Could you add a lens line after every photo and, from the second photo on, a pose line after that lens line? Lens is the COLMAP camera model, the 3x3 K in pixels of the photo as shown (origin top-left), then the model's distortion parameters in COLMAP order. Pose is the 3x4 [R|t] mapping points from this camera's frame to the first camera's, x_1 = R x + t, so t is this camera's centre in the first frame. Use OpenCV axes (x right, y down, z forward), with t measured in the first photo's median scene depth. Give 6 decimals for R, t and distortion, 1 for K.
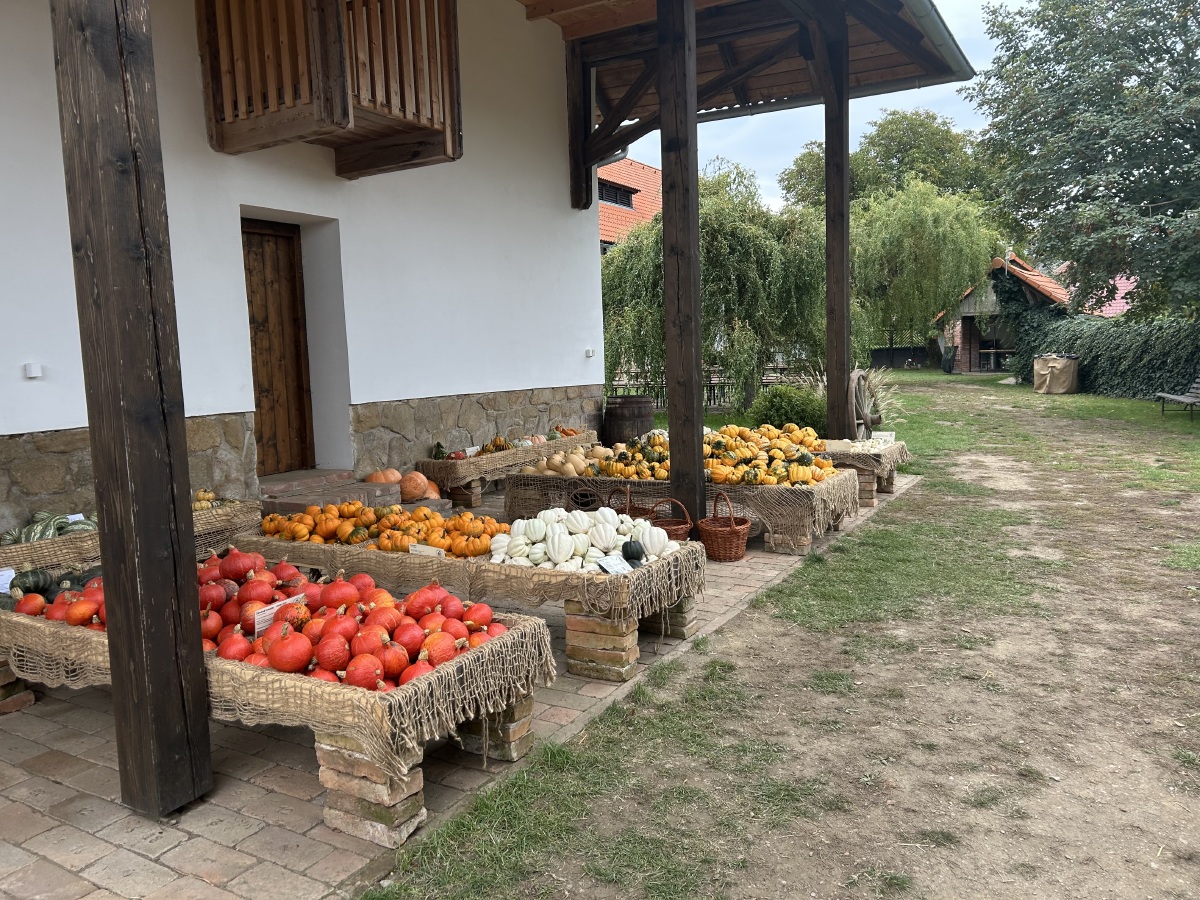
lens RADIAL K [[893.3, 0, 598.5], [0, 893.3, 449.9], [0, 0, 1]] dist [0.028074, -0.003885]
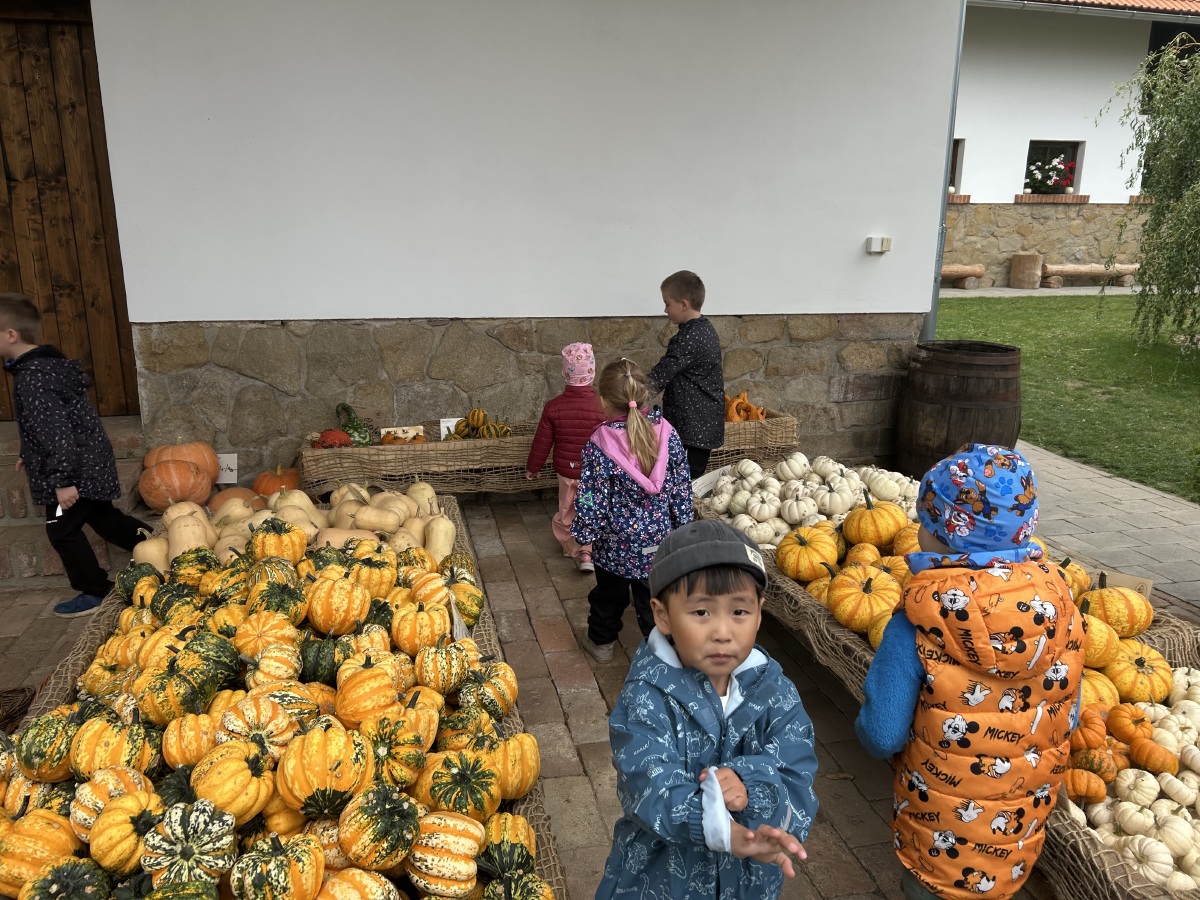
lens RADIAL K [[893.3, 0, 600.9], [0, 893.3, 451.9], [0, 0, 1]] dist [0.028074, -0.003885]
pose [[0.684596, 0.213569, -0.696934, 0.357540], [-0.107393, 0.975233, 0.193359, -0.115443], [0.720968, -0.057527, 0.690577, 0.822182]]
